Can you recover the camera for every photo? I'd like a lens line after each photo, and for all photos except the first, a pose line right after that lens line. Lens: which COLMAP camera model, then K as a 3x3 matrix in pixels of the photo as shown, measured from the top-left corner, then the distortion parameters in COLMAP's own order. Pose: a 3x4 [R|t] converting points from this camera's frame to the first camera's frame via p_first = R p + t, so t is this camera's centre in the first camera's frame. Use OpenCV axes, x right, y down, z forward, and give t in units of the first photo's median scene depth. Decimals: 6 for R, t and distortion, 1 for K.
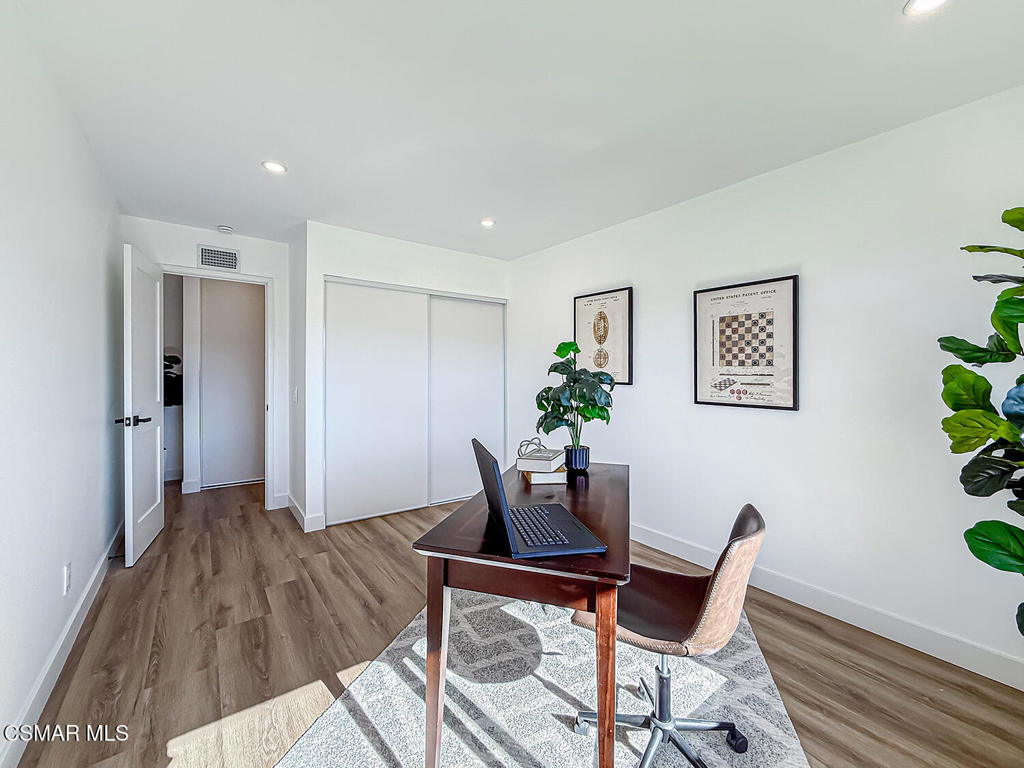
lens RADIAL K [[414.1, 0, 513.5], [0, 414.1, 375.3], [0, 0, 1]] dist [-0.000918, -0.000080]
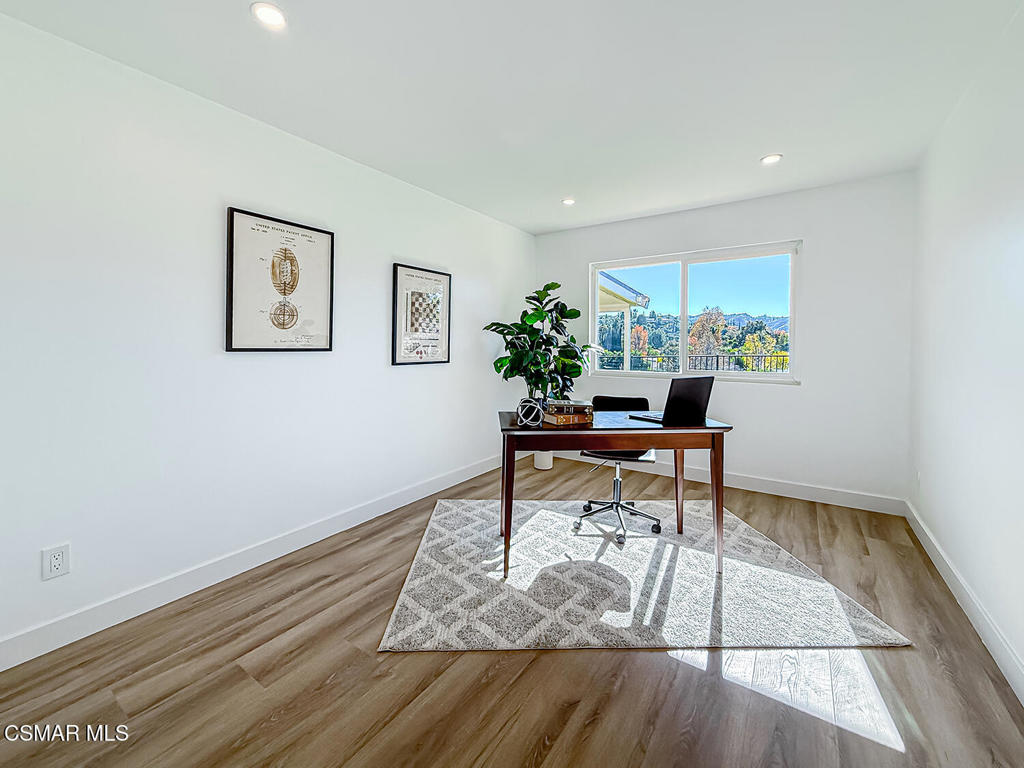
lens RADIAL K [[414.1, 0, 515.1], [0, 414.1, 349.4], [0, 0, 1]] dist [-0.000918, -0.000080]
pose [[-0.308458, -0.021973, 0.950984, -0.765935], [-0.000722, 0.999738, 0.022865, 0.000833], [-0.951238, 0.006366, -0.308393, 1.117506]]
